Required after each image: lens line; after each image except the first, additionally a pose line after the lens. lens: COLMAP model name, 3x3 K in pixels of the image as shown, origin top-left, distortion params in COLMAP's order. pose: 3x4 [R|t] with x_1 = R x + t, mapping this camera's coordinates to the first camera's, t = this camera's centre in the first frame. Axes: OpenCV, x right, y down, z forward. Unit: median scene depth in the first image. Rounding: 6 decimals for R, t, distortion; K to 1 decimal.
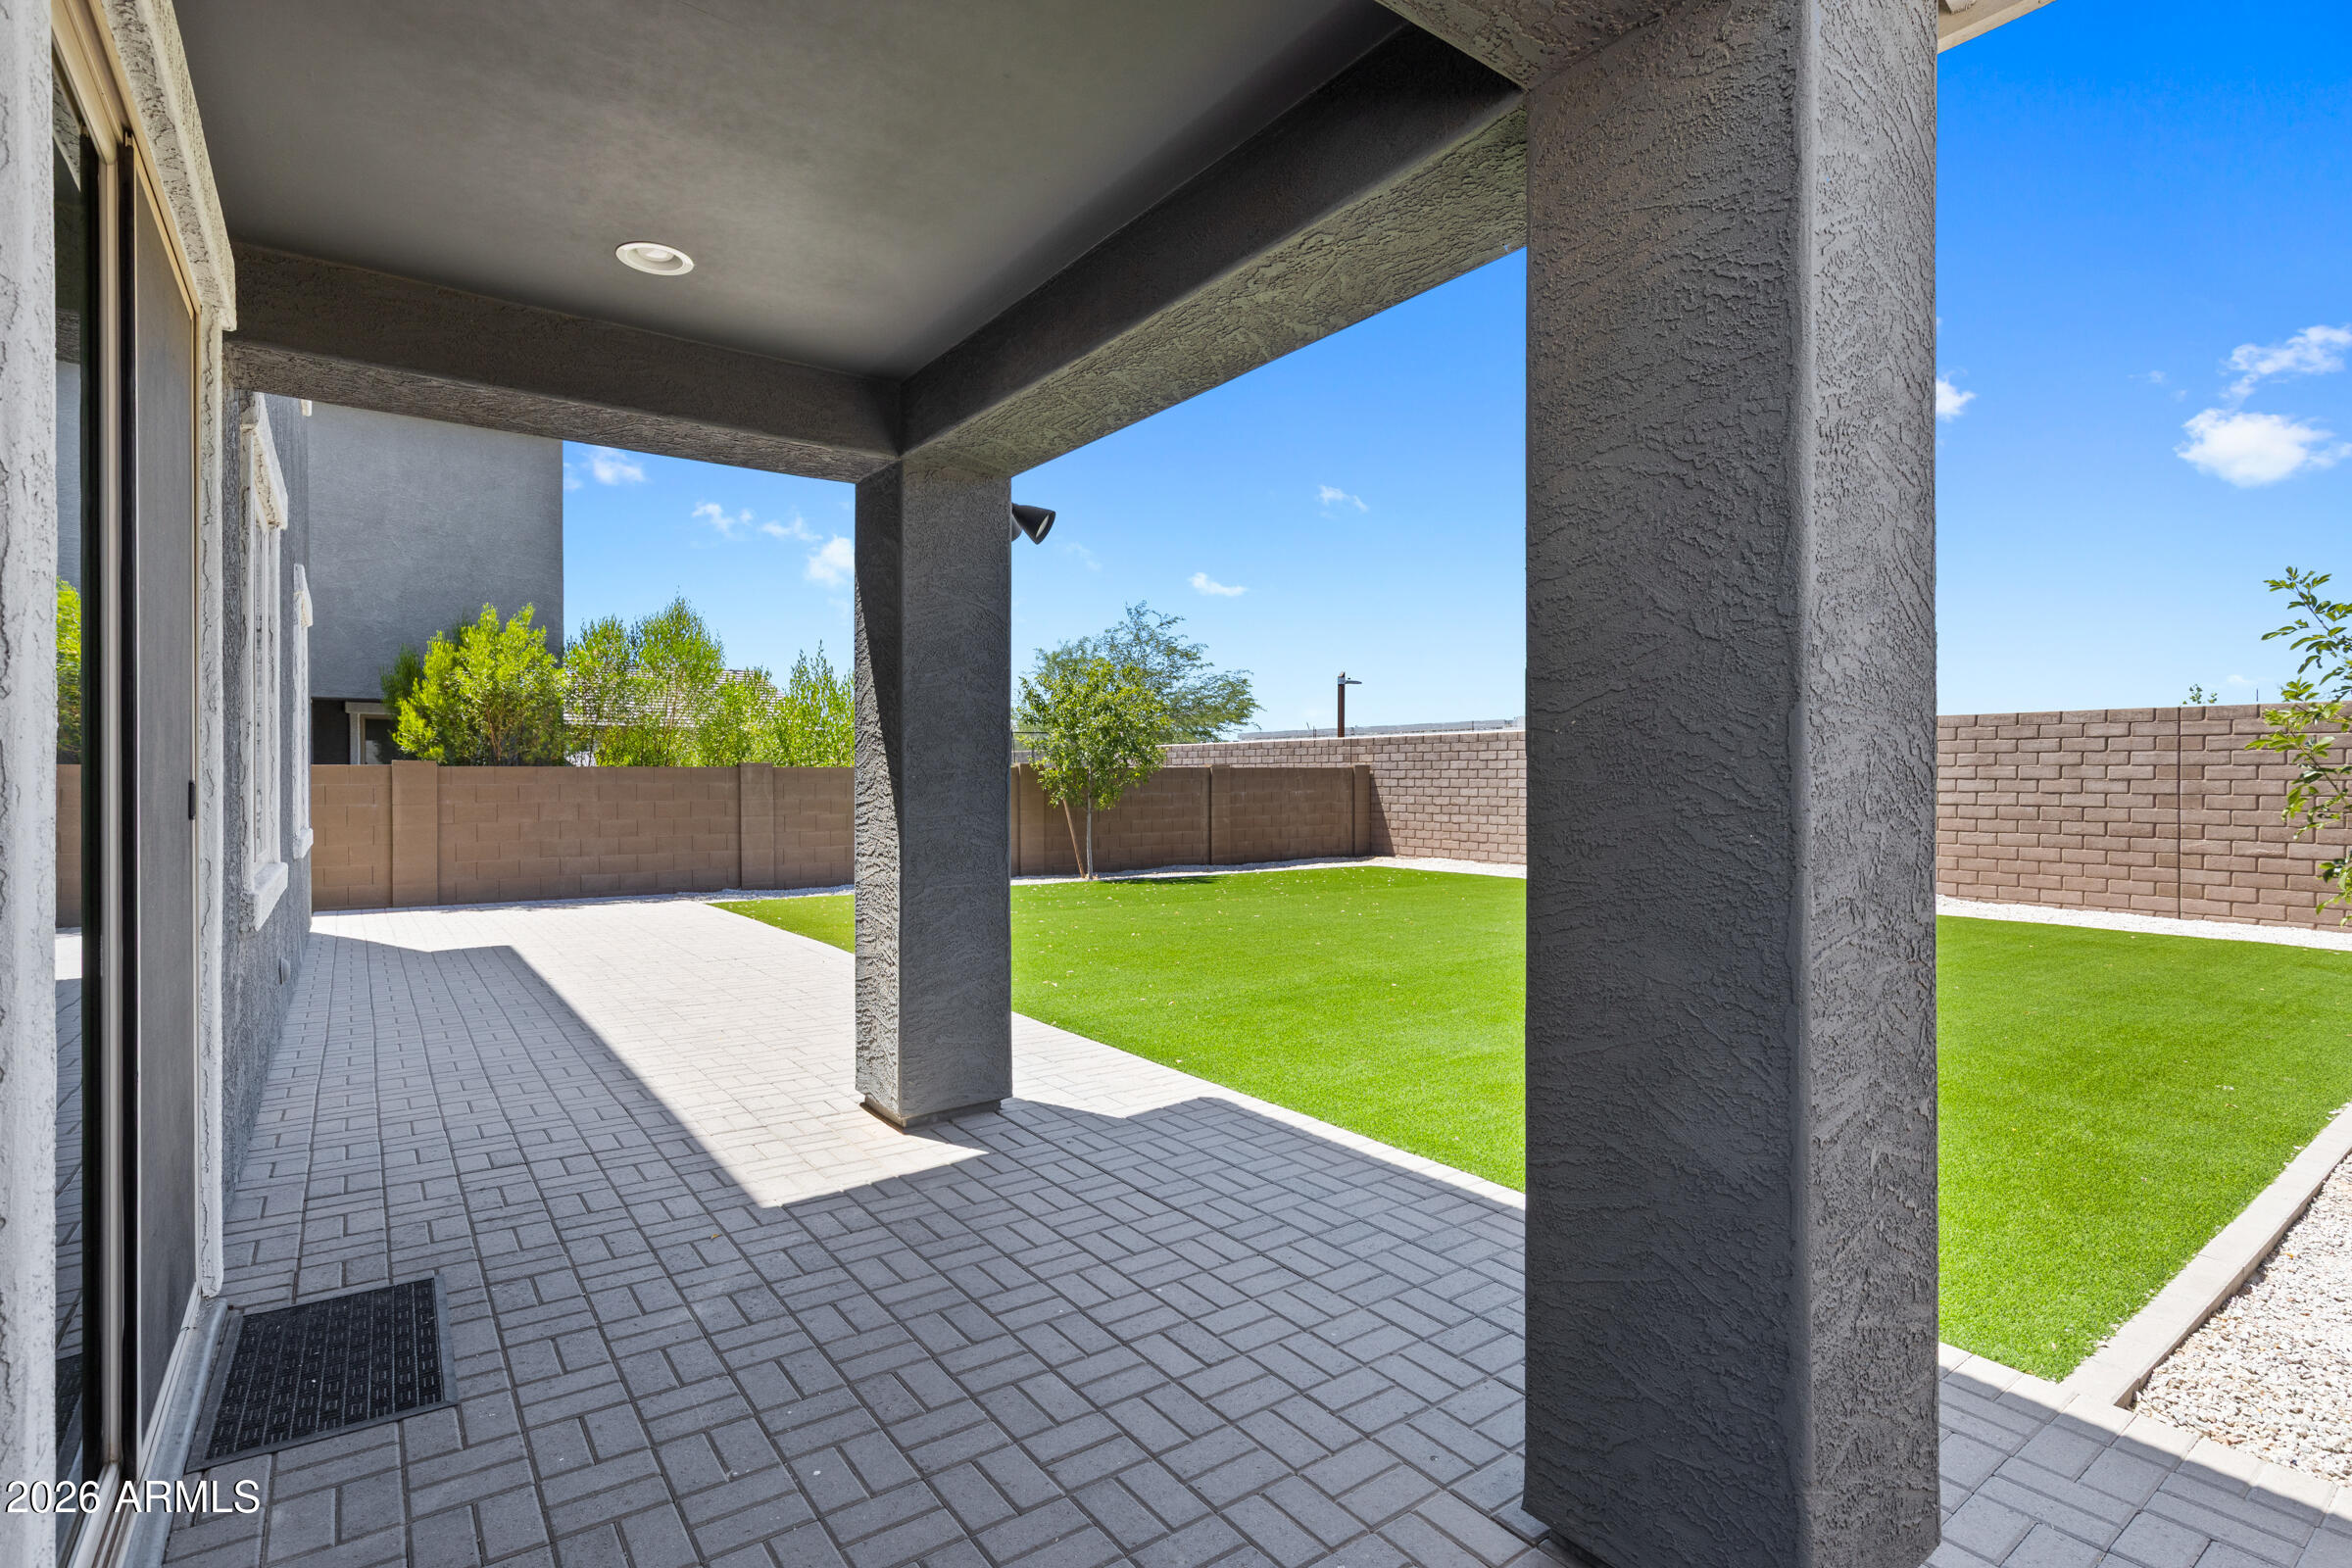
lens RADIAL K [[1112.7, 0, 1176.0], [0, 1112.7, 784.0], [0, 0, 1]] dist [0.007368, -0.000781]
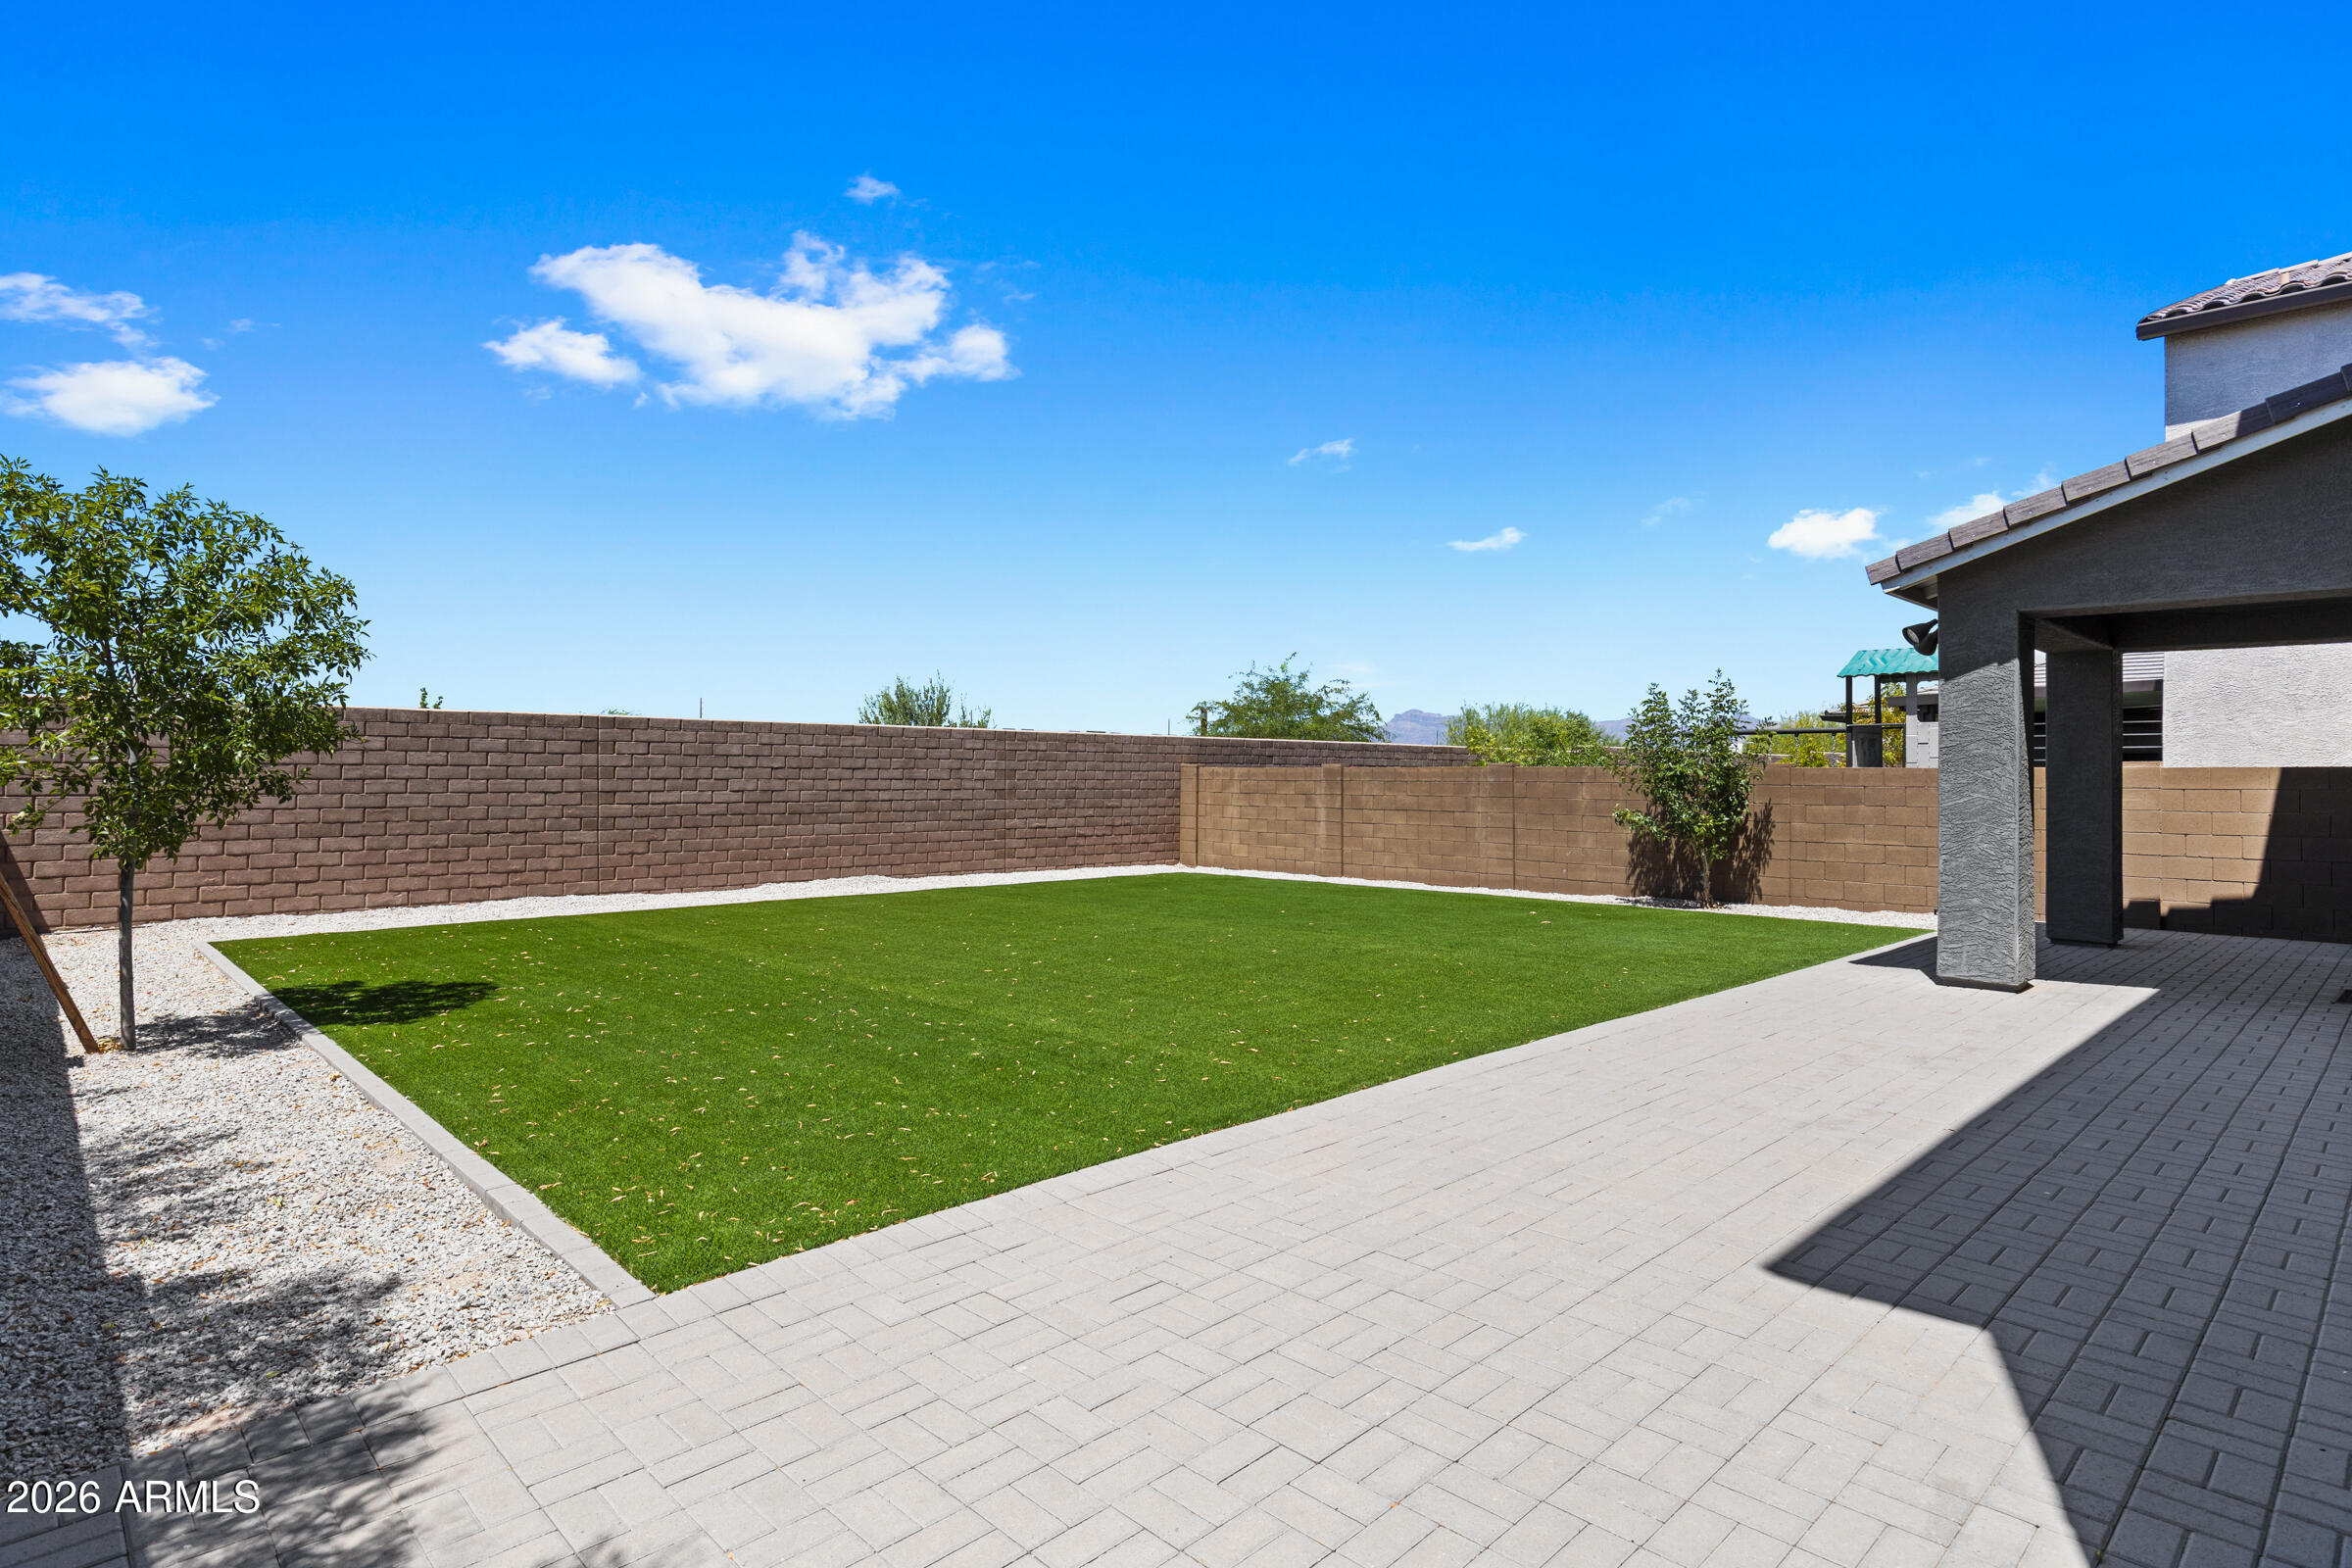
lens RADIAL K [[1157.5, 0, 1176.0], [0, 1157.5, 784.0], [0, 0, 1]] dist [0.000095, 0.000058]
pose [[-0.103212, -0.006804, 0.994636, -0.423566], [0.002743, 0.999971, 0.007125, -0.005320], [-0.994656, 0.003464, -0.103190, 0.594476]]
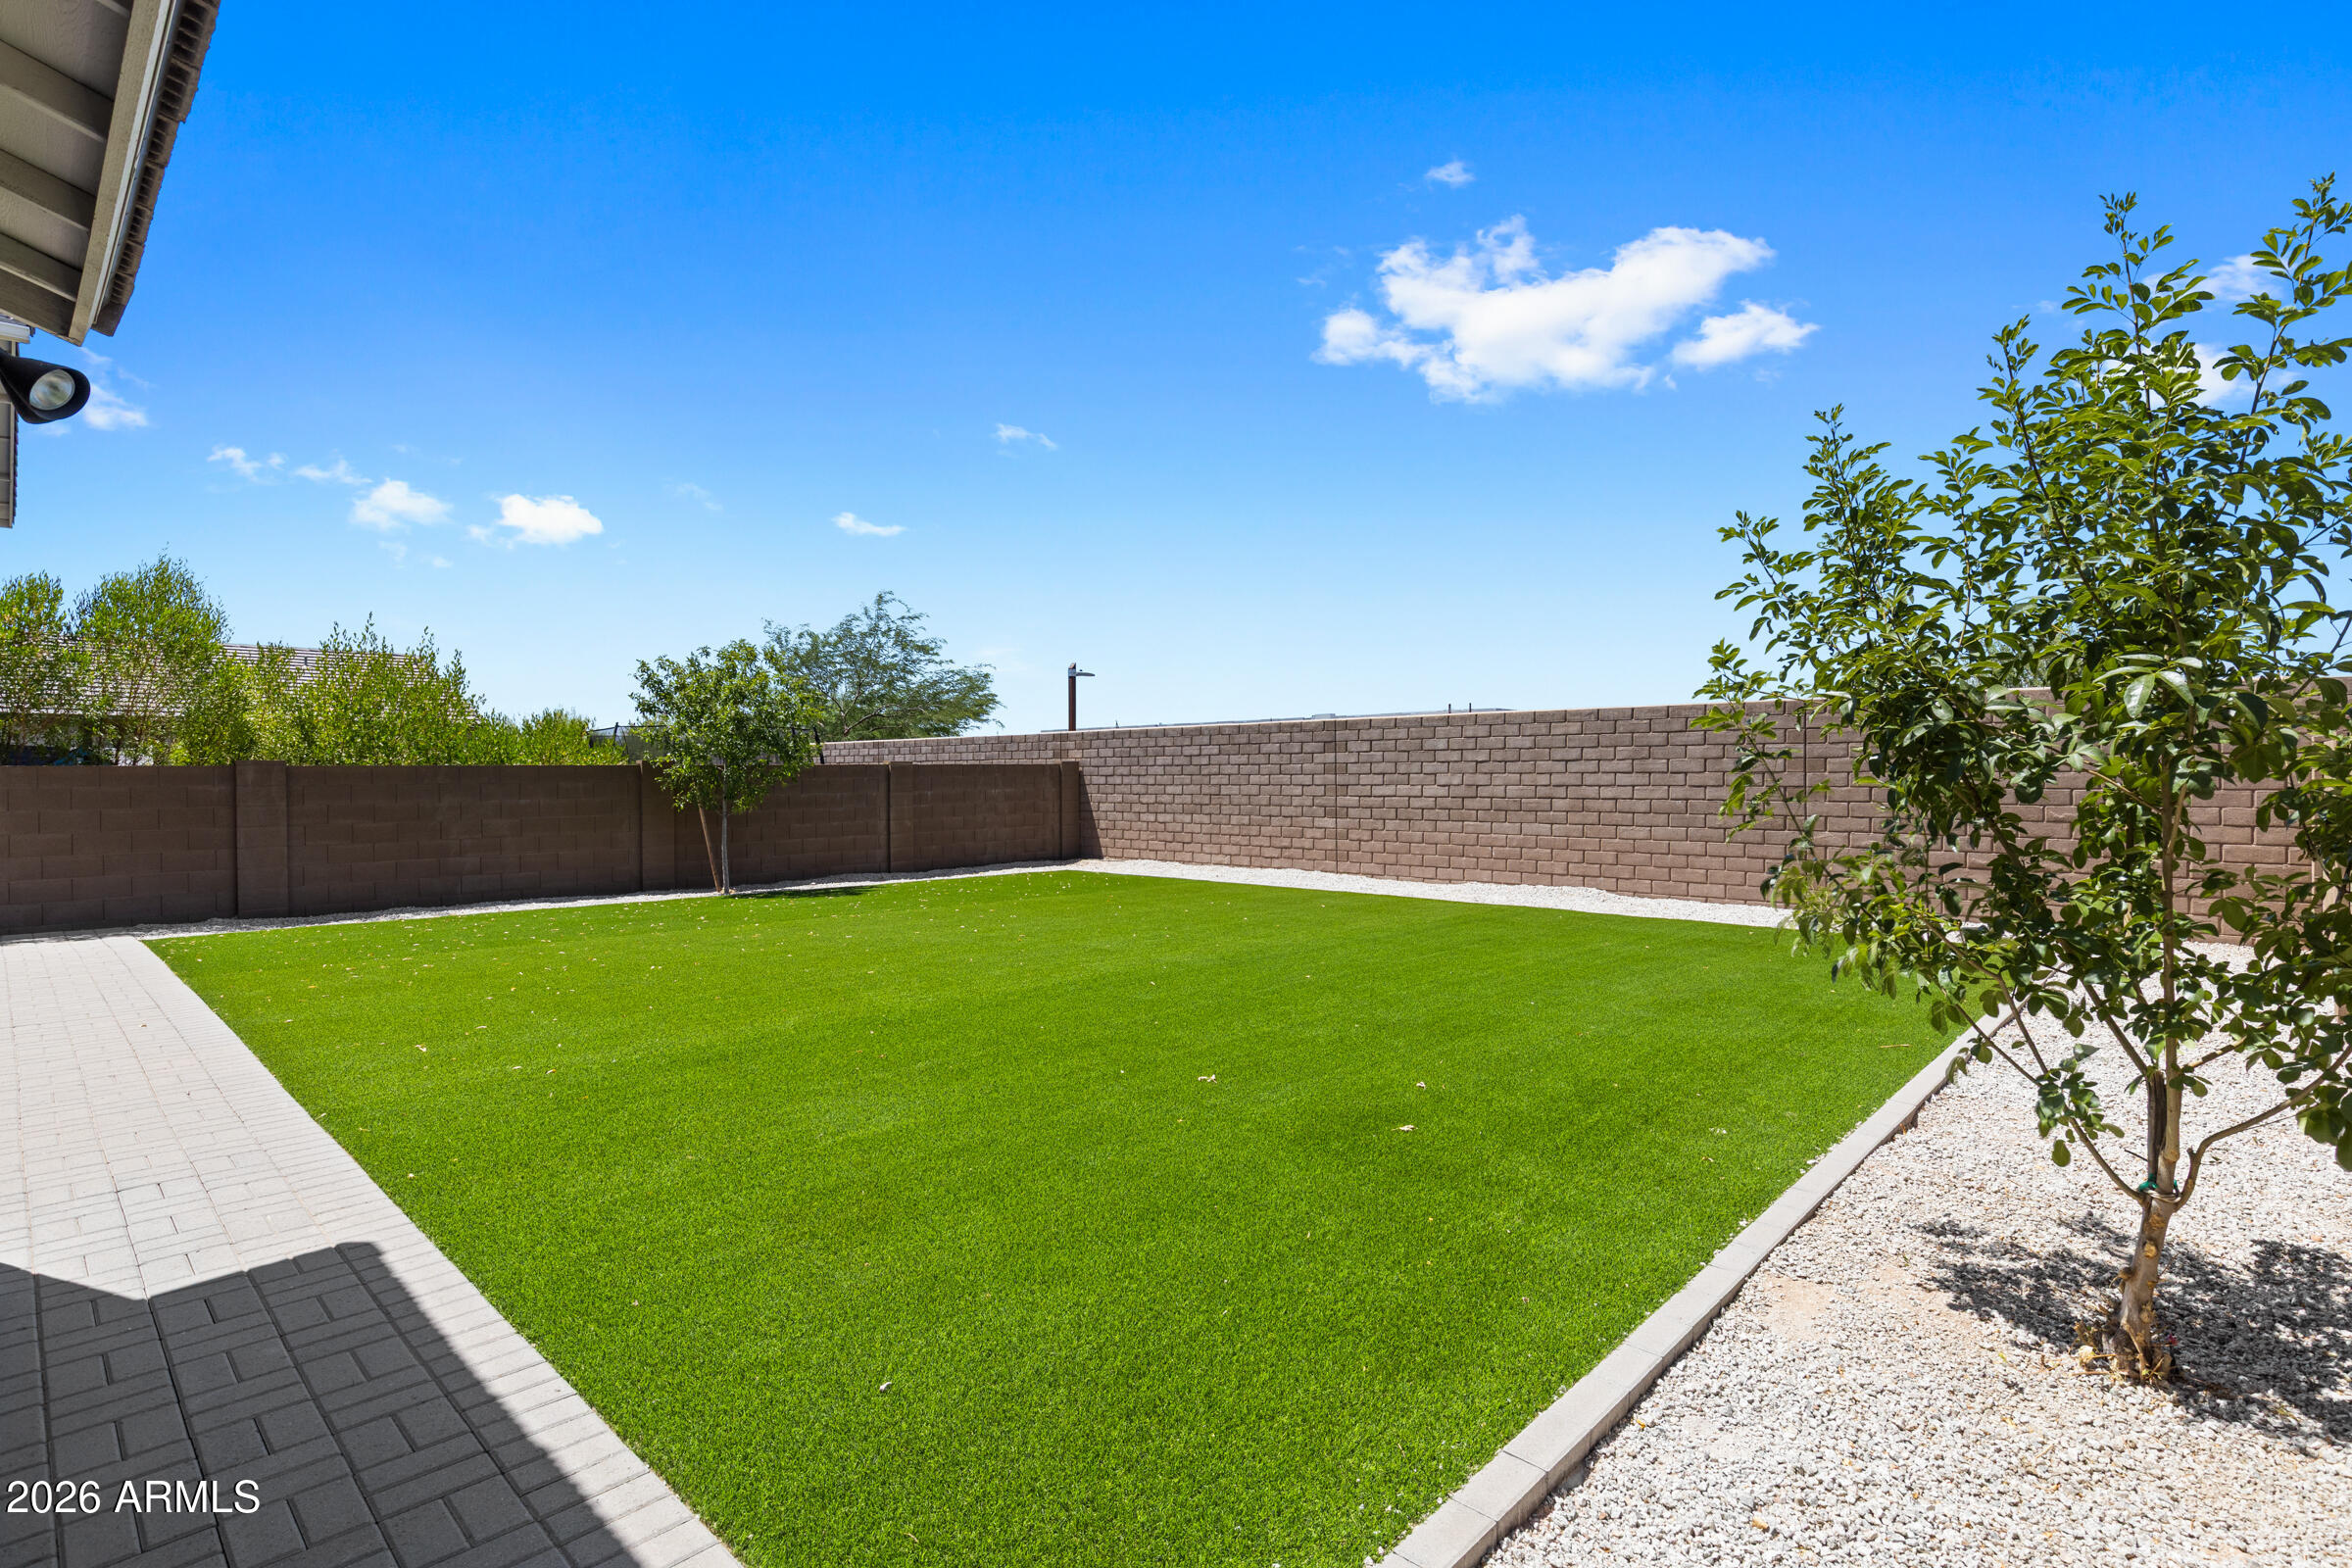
lens RADIAL K [[1122.3, 0, 1176.0], [0, 1122.3, 784.0], [0, 0, 1]] dist [0.002367, -0.000059]
pose [[0.986259, -0.007263, 0.165044, 0.110944], [0.006949, 0.999973, 0.002480, 0.000272], [-0.165058, -0.001299, 0.986283, 0.063639]]
